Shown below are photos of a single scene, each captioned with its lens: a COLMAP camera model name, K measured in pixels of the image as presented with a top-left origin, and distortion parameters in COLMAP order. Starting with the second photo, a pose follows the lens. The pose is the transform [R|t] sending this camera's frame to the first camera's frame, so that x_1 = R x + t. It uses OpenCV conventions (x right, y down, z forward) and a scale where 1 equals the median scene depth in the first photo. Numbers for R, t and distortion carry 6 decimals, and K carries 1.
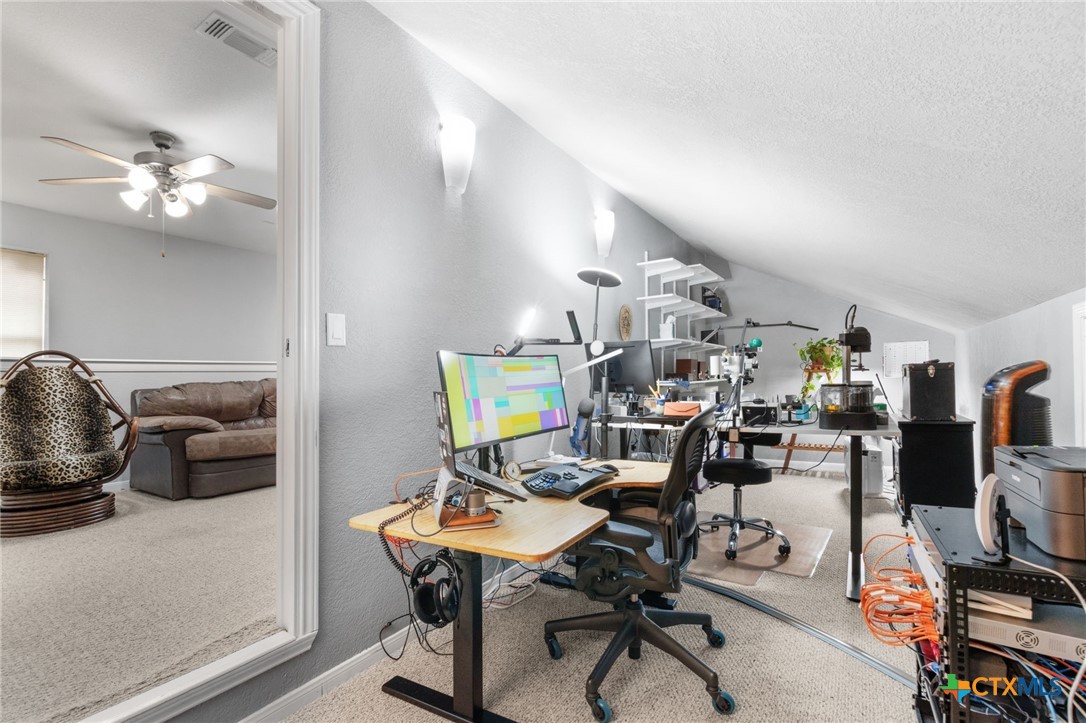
lens RADIAL K [[490.9, 0, 543.0], [0, 490.9, 361.5], [0, 0, 1]] dist [-0.000468, -0.000139]
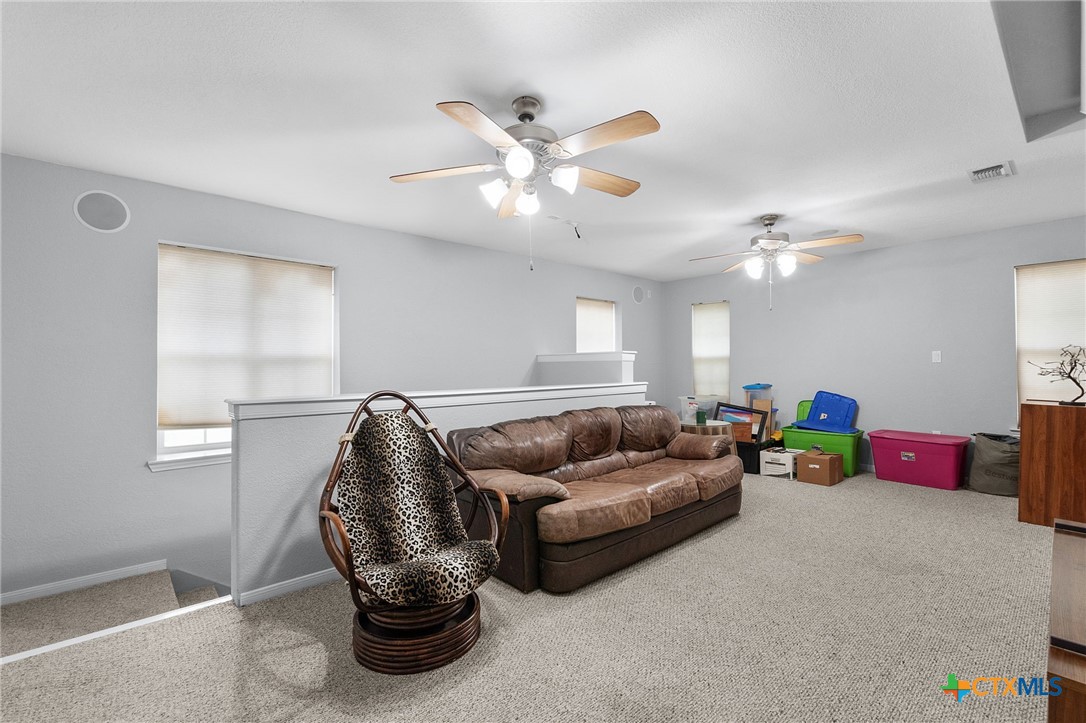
lens RADIAL K [[479.5, 0, 543.0], [0, 479.5, 361.5], [0, 0, 1]] dist [0.000845, 0.000184]
pose [[0.964065, 0.015706, -0.265202, -0.539099], [-0.008378, 0.999552, 0.028741, -0.096120], [0.265535, -0.025486, 0.963764, 0.304098]]
